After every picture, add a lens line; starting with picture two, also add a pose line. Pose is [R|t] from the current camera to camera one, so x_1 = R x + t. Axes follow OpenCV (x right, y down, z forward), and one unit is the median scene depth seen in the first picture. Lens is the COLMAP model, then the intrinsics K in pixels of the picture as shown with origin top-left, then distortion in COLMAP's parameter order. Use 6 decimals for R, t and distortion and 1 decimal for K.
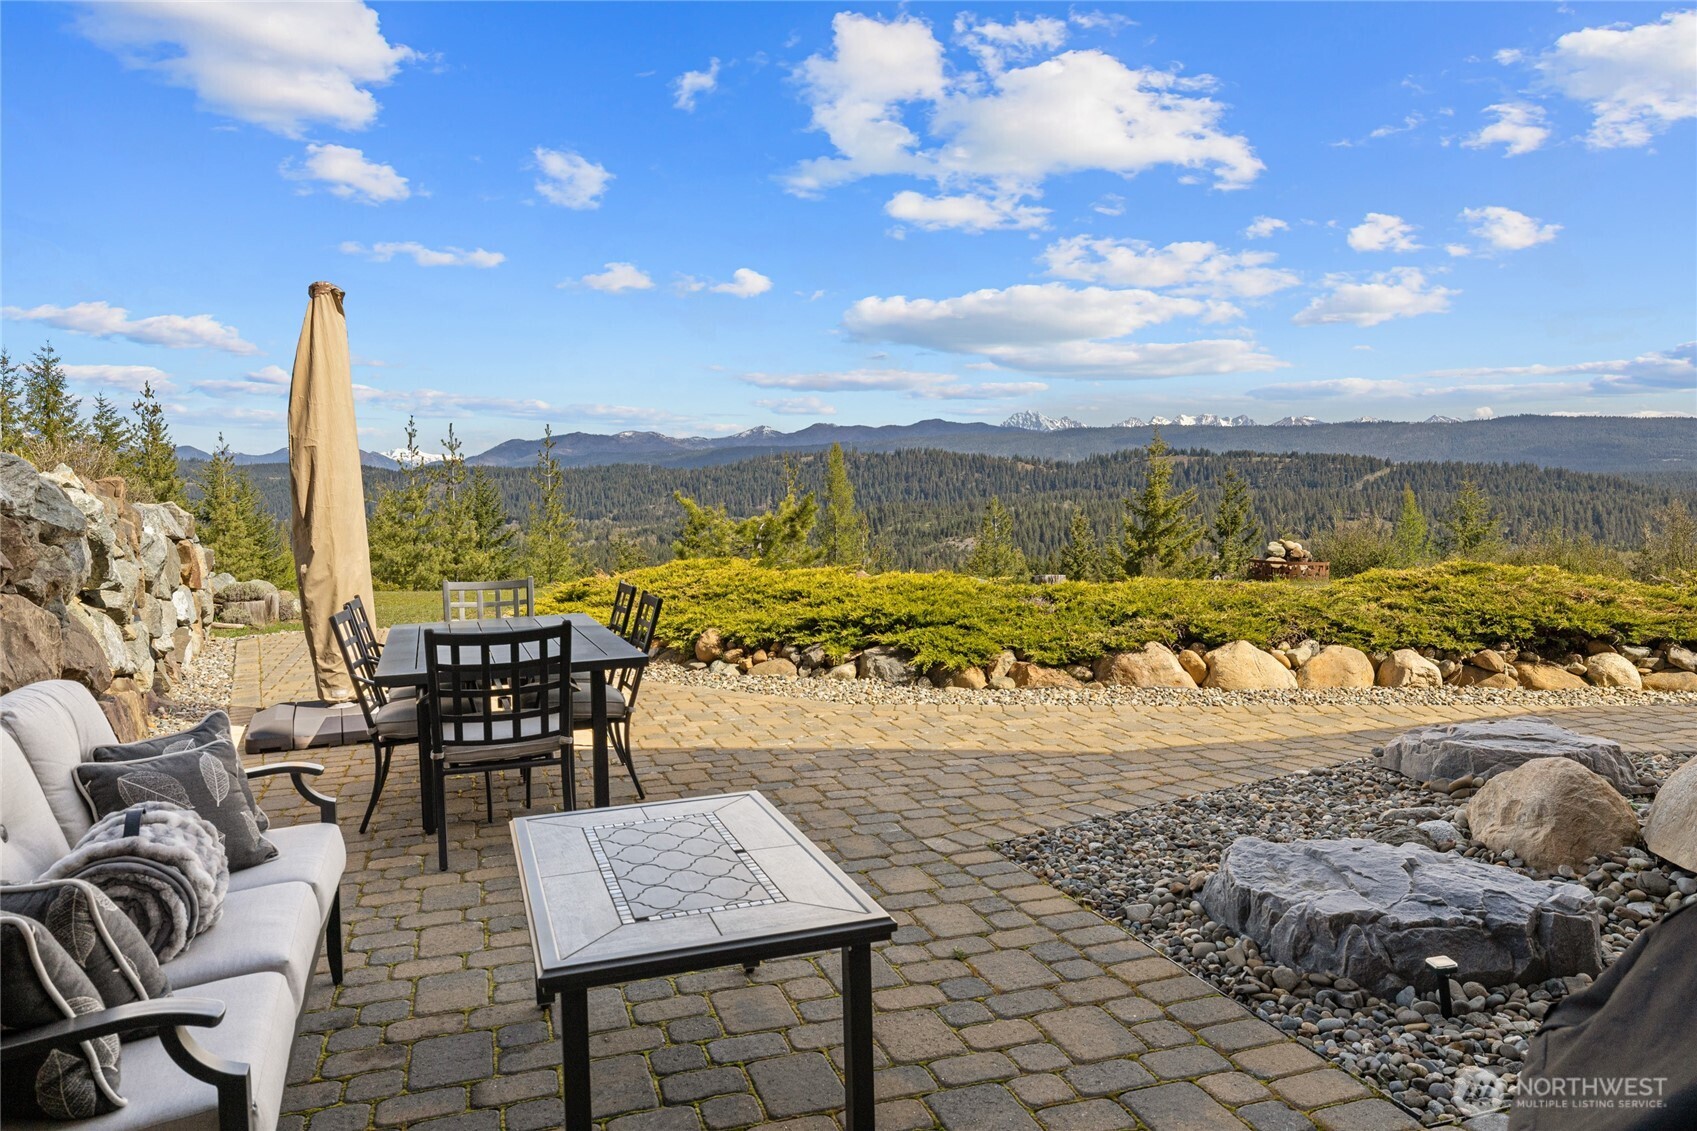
lens RADIAL K [[1137.7, 0, 845.1], [0, 1137.7, 560.1], [0, 0, 1]] dist [0.003600, 0.002941]
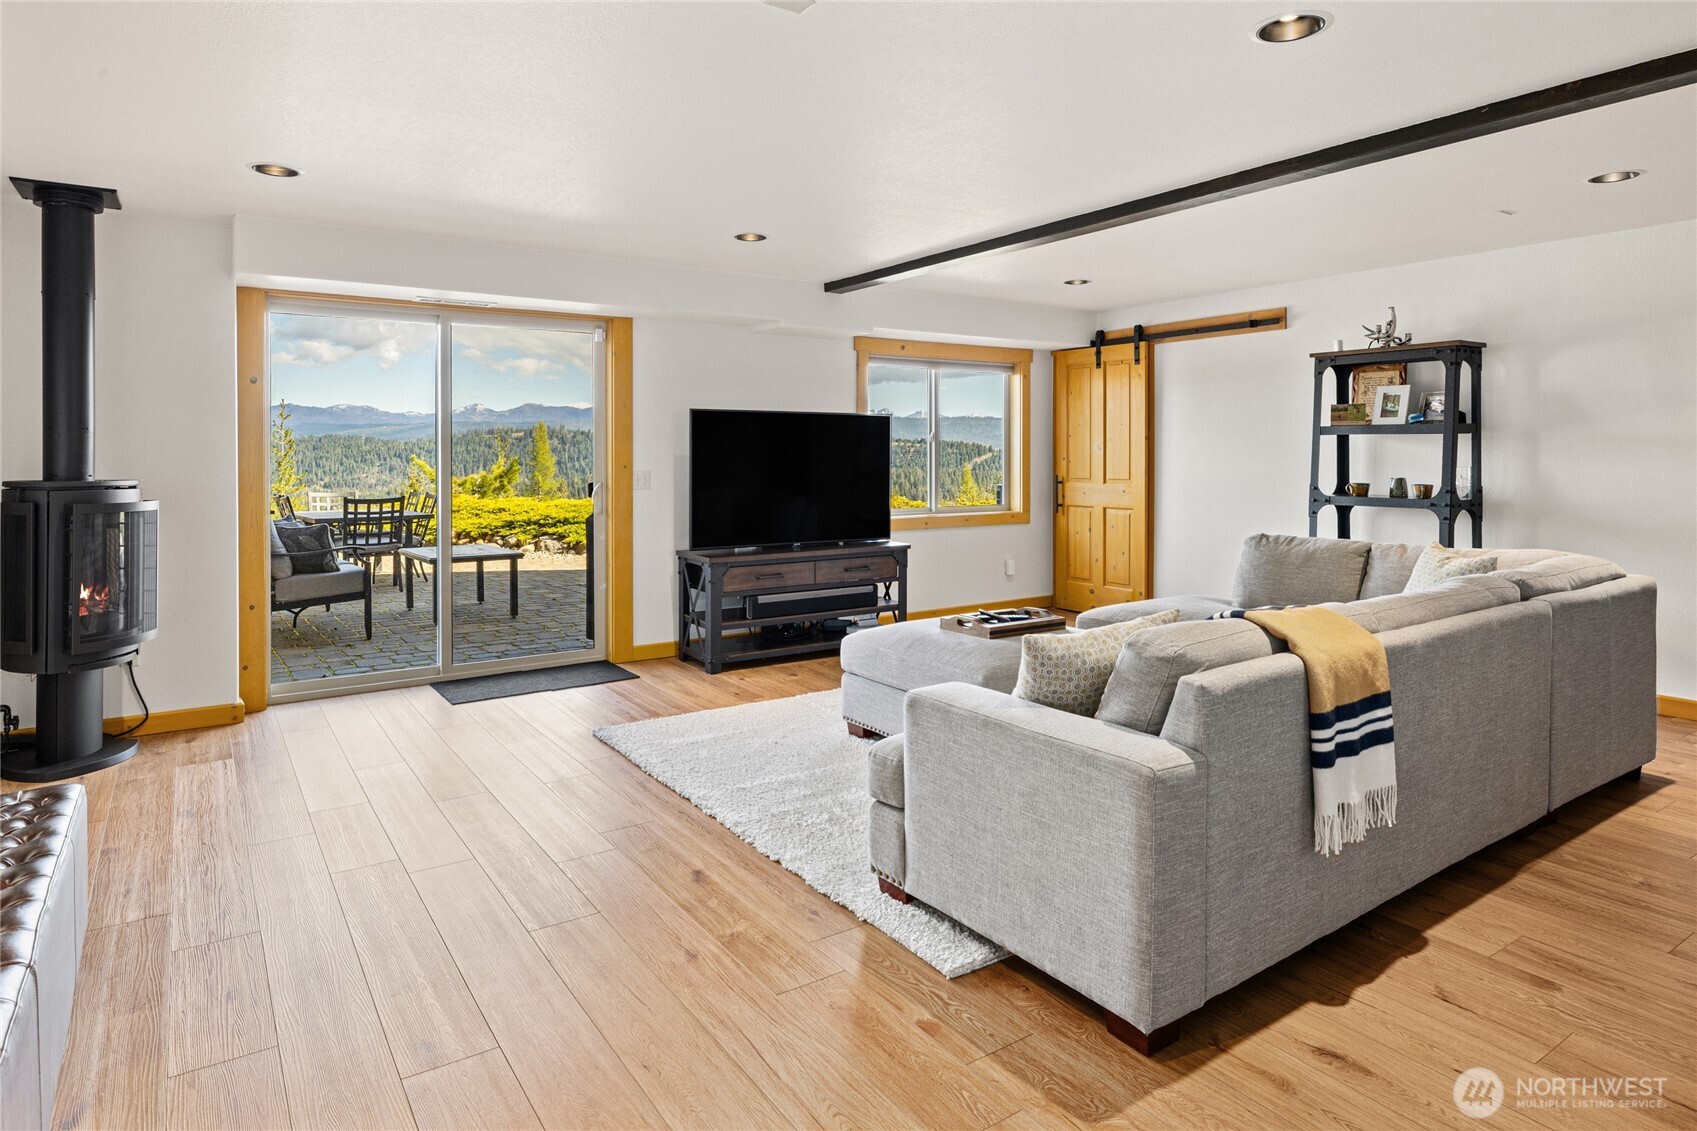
lens RADIAL K [[970.5, 0, 841.3], [0, 970.5, 476.7], [0, 0, 1]] dist [0.003228, 0.000388]
pose [[0.958450, 0.013150, 0.284957, 0.034813], [0.001084, 0.998762, -0.049735, 0.057639], [-0.285258, 0.047977, 0.957249, -0.644087]]
